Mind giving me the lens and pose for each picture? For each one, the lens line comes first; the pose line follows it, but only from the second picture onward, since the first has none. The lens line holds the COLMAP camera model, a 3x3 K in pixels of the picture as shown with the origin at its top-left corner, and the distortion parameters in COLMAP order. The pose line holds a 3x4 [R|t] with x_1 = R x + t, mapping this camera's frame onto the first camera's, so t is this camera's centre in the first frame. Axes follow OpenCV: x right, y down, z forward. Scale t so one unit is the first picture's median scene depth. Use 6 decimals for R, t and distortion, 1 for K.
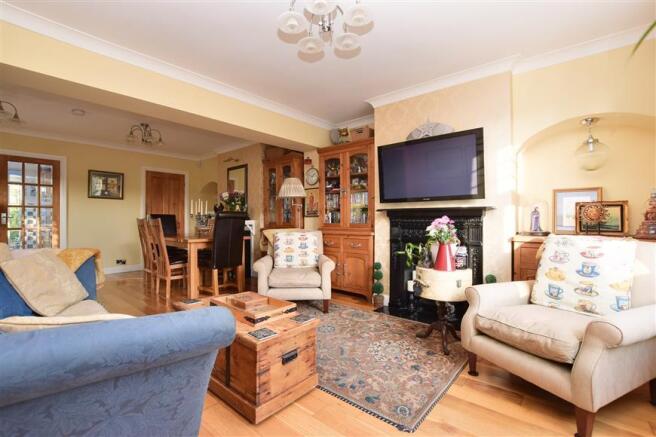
lens RADIAL K [[291.7, 0, 331.6], [0, 291.7, 219.5], [0, 0, 1]] dist [-0.032504, 0.000608]
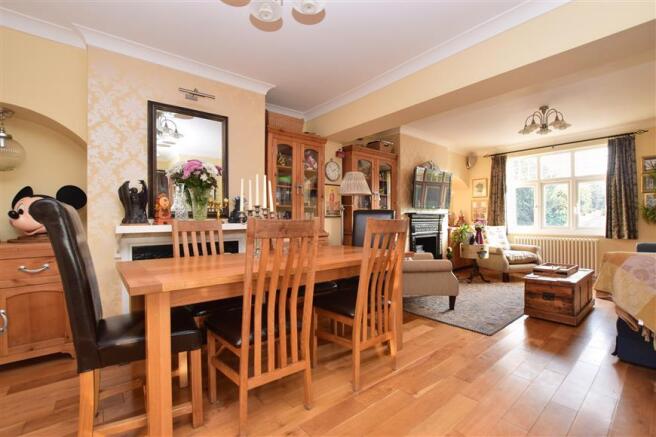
lens RADIAL K [[297.5, 0, 329.1], [0, 297.5, 221.1], [0, 0, 1]] dist [0.000422, 0.000139]
pose [[0.189051, -0.004010, 0.981959, -0.779124], [0.010582, 0.999942, 0.002046, 0.000307], [-0.981910, 0.010004, 0.189082, 0.703181]]
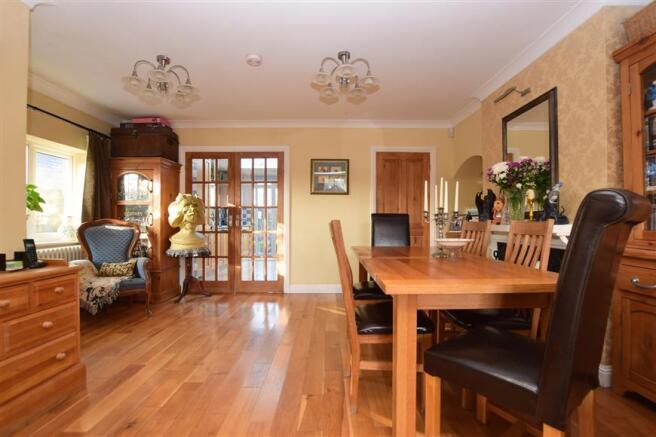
lens RADIAL K [[291.7, 0, 331.6], [0, 291.7, 219.5], [0, 0, 1]] dist [-0.032504, 0.000608]
pose [[0.647350, -0.002311, -0.762190, -0.185902], [-0.004918, 0.999962, -0.007208, -0.000195], [0.762177, 0.008414, 0.647314, 0.490263]]
